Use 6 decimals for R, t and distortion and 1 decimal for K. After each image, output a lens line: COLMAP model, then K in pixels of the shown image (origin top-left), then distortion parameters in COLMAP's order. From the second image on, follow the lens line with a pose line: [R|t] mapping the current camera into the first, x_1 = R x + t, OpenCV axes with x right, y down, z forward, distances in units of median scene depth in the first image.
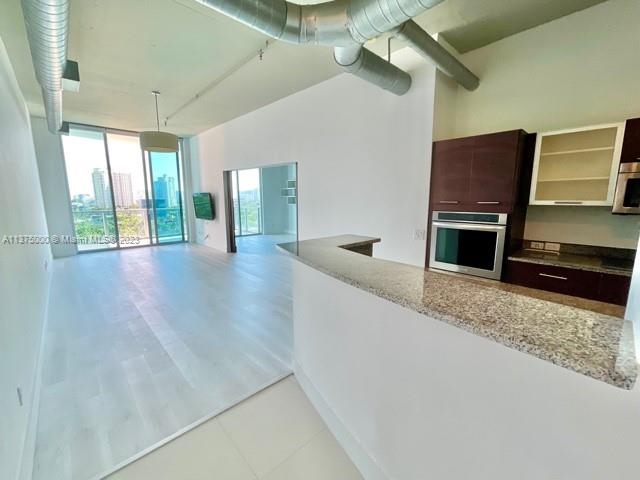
lens RADIAL K [[271.0, 0, 320.0], [0, 271.0, 240.0], [0, 0, 1]] dist [-0.001624, 0.000018]
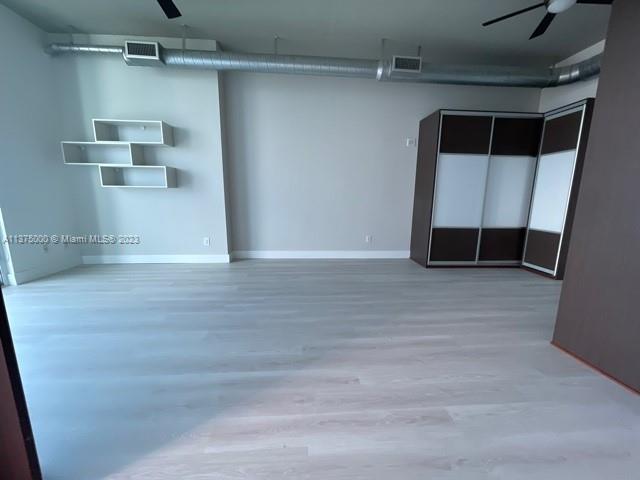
lens RADIAL K [[257.9, 0, 320.9], [0, 257.9, 241.1], [0, 0, 1]] dist [-0.002018, -0.000365]
pose [[0.623712, -0.133996, 0.770084, -0.288153], [0.110831, 0.990404, 0.082567, -0.074610], [-0.773757, 0.033851, 0.632577, 0.750117]]
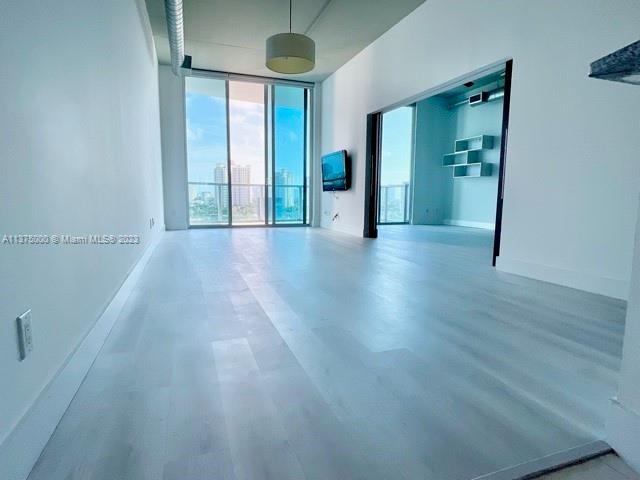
lens RADIAL K [[366.5, 0, 320.6], [0, 366.5, 239.0], [0, 0, 1]] dist [-0.004231, -0.001942]
pose [[0.917348, 0.053118, -0.394525, -0.080000], [-0.069732, 0.997176, -0.027882, 0.078461], [0.391930, 0.053088, 0.918462, 0.124708]]
